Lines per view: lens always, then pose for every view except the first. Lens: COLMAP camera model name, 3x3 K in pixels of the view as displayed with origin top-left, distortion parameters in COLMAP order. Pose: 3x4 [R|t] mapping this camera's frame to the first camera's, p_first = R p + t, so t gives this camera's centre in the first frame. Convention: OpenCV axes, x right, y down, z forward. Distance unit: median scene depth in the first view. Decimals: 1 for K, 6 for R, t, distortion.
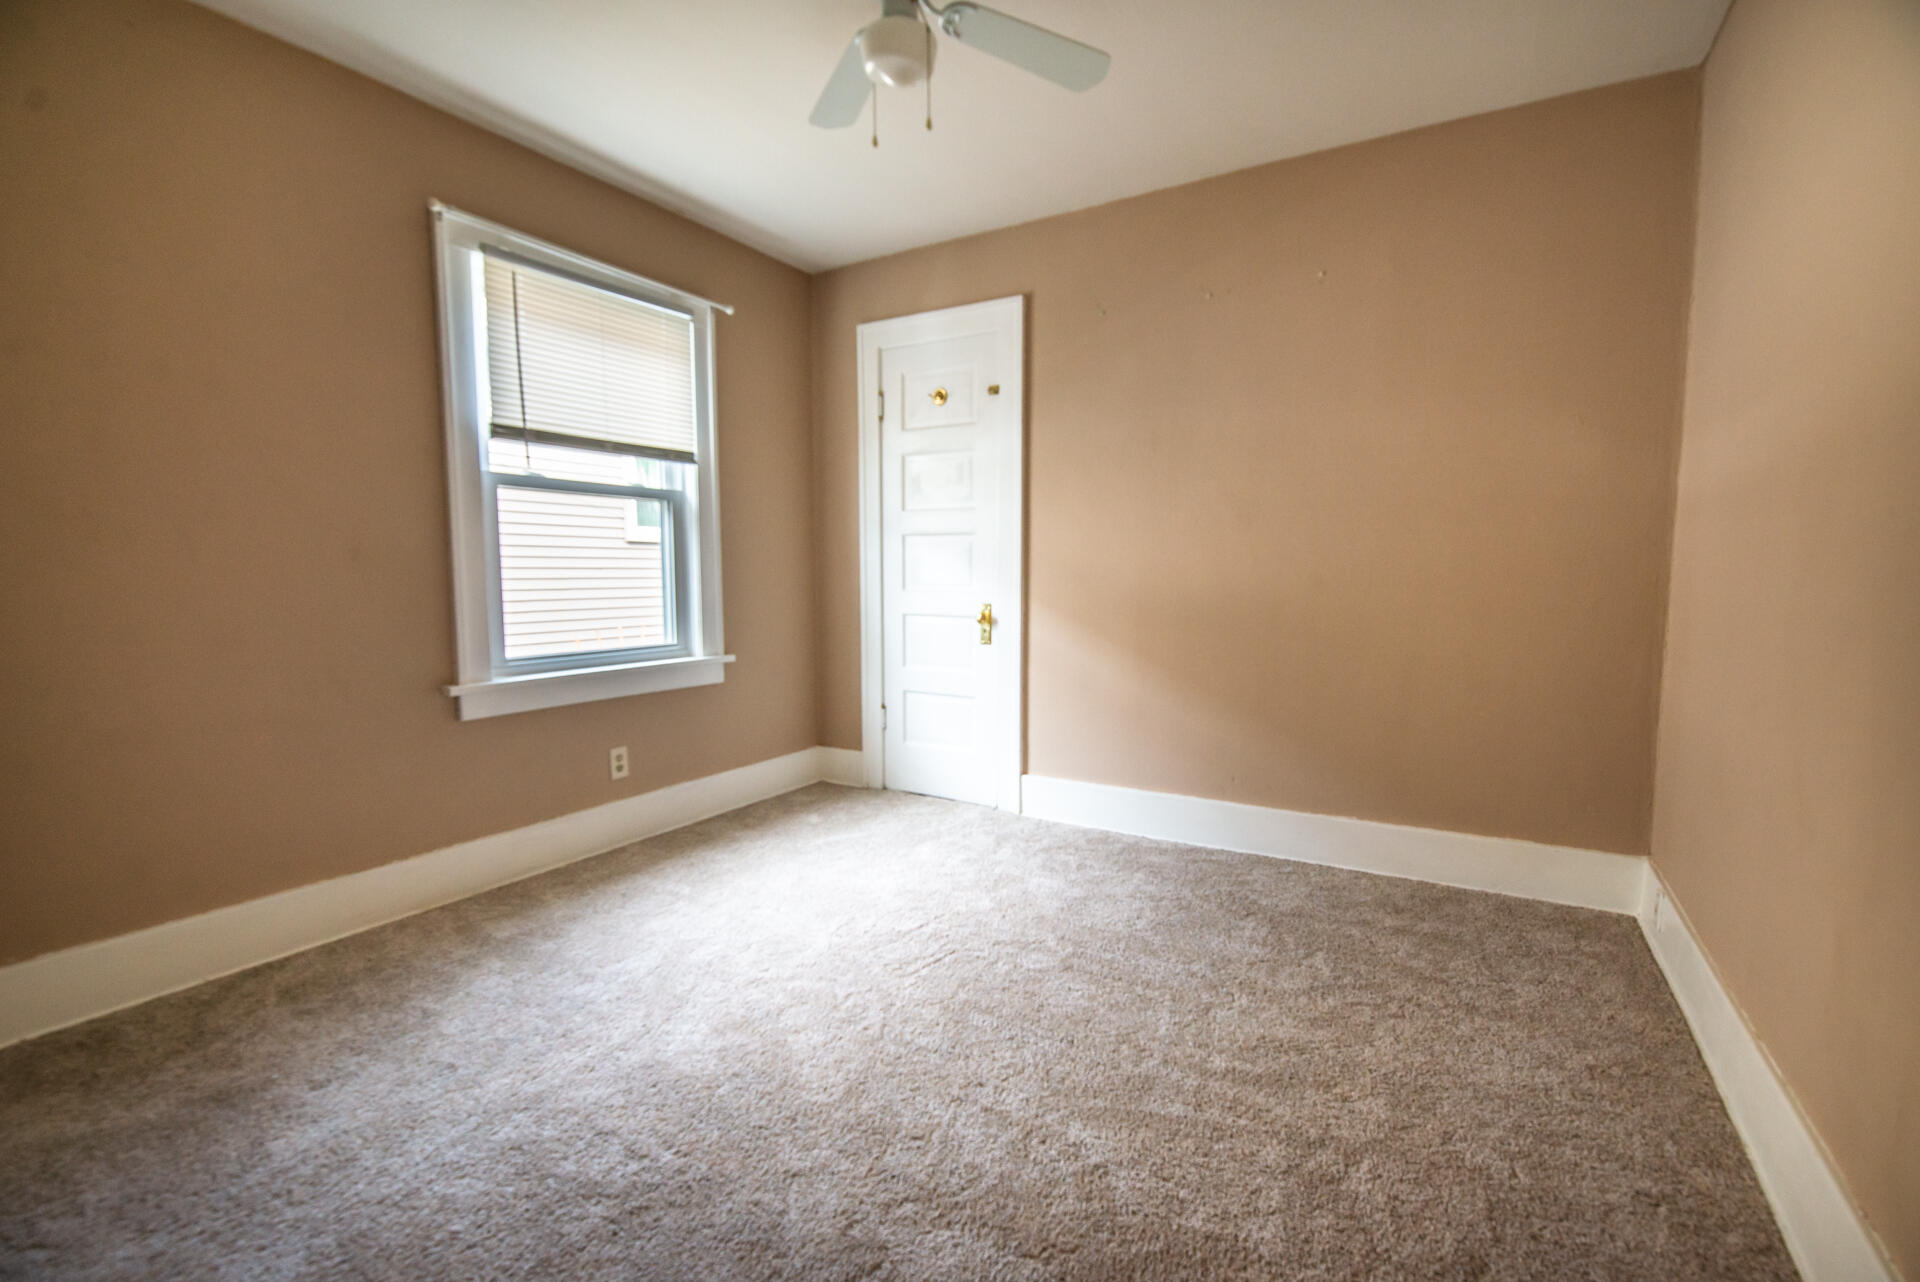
lens RADIAL K [[849.0, 0, 952.3], [0, 849.0, 654.6], [0, 0, 1]] dist [-0.000918, -0.010796]
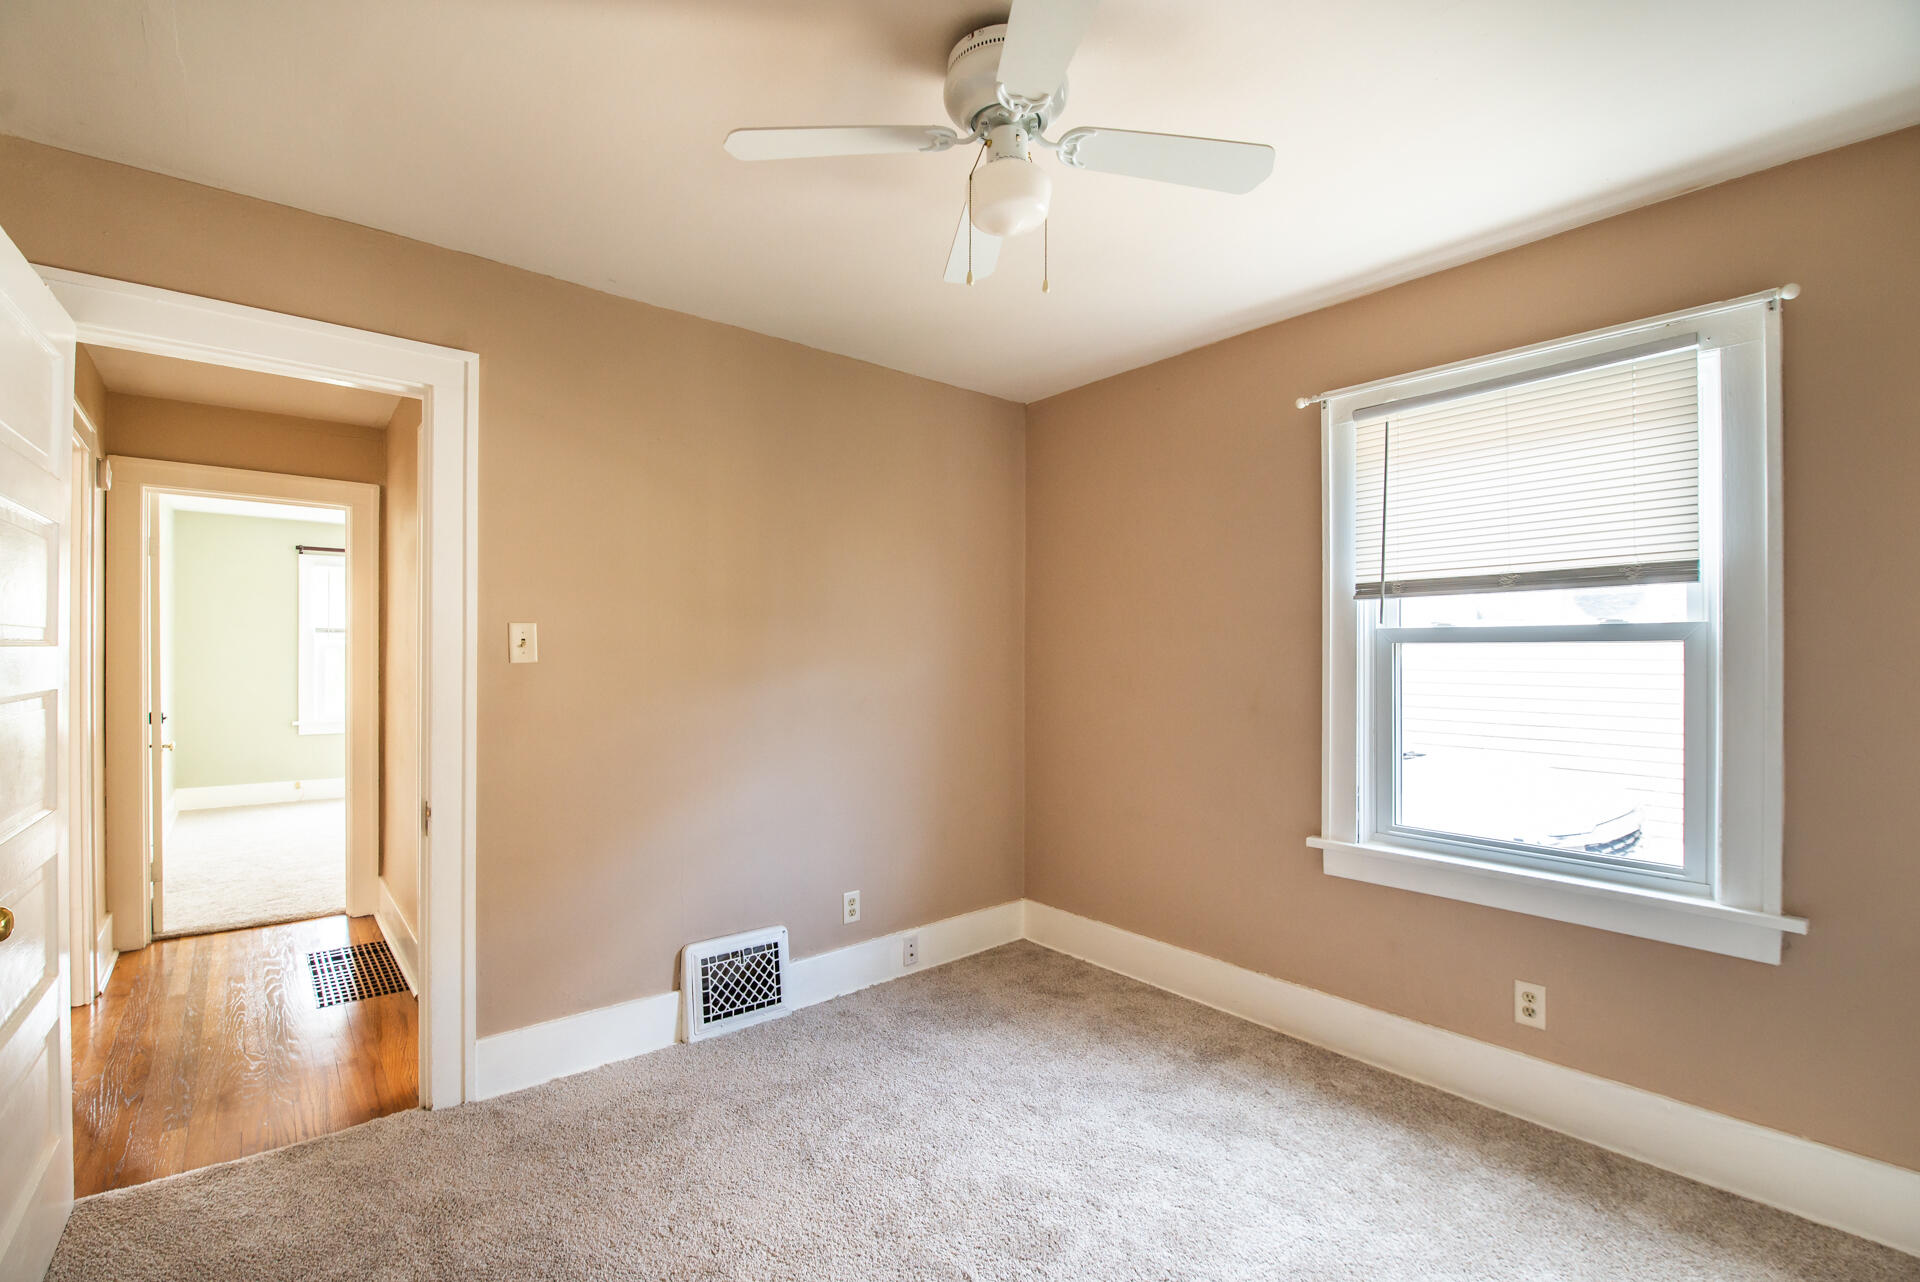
lens RADIAL K [[849.0, 0, 952.3], [0, 849.0, 654.6], [0, 0, 1]] dist [-0.000918, -0.010796]
pose [[-0.333252, 0.000415, -0.942838, 0.542602], [-0.091209, 0.995295, 0.032677, -0.178011], [0.938415, 0.096885, -0.331647, 0.882917]]
